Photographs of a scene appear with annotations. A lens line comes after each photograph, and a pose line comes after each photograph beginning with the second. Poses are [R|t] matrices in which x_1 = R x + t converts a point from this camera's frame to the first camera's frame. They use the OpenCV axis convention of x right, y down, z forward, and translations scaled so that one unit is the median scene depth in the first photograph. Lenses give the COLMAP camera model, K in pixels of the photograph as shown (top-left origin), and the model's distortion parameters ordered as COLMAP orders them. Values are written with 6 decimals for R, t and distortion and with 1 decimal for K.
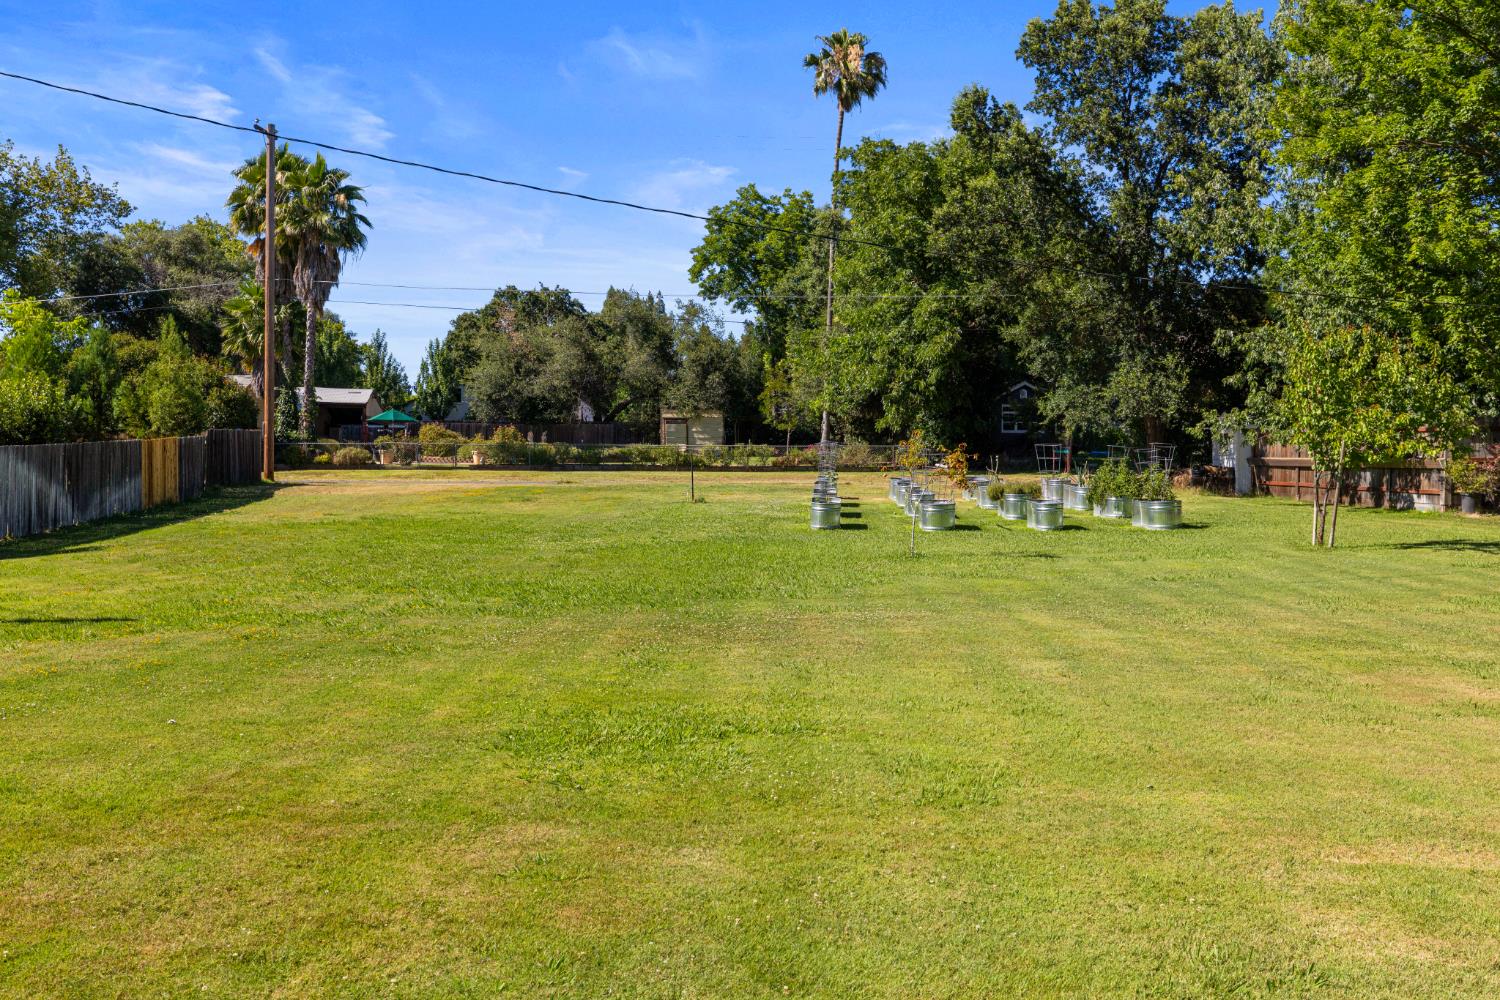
lens RADIAL K [[1399.3, 0, 750.0], [0, 1399.3, 500.0], [0, 0, 1]] dist [0.007275, 0.005957]
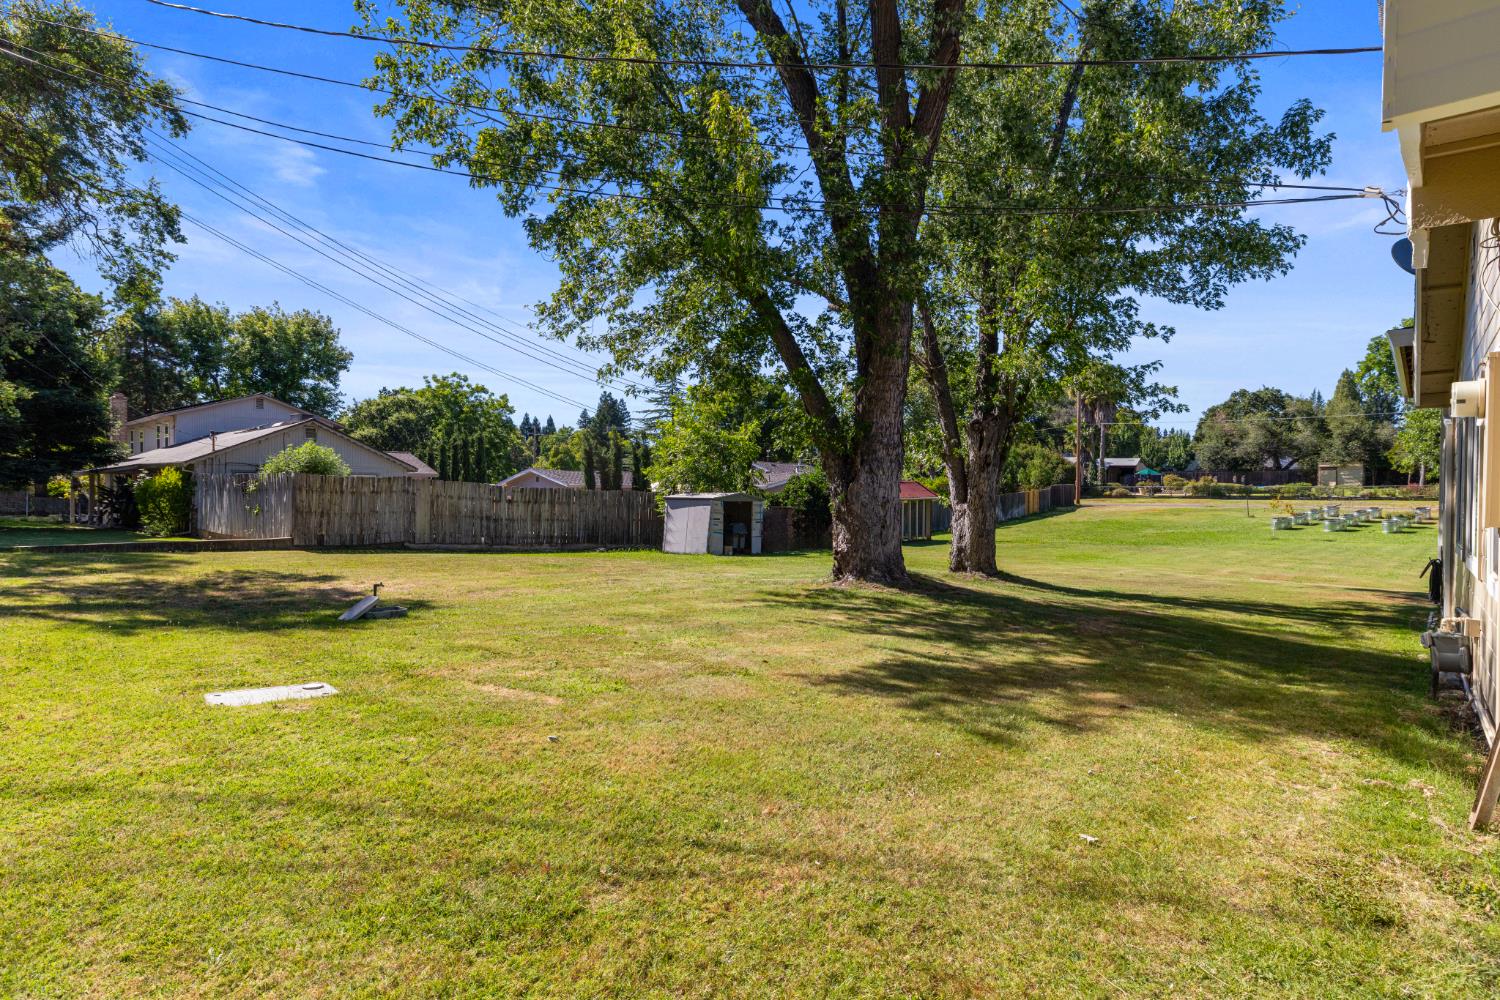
lens RADIAL K [[776.3, 0, 750.0], [0, 776.3, 500.0], [0, 0, 1]] dist [0.001159, 0.000211]
pose [[0.717428, 0.007290, -0.696594, 0.114706], [-0.012091, 0.999925, -0.001987, -0.006416], [0.696527, 0.009848, 0.717463, -0.228099]]
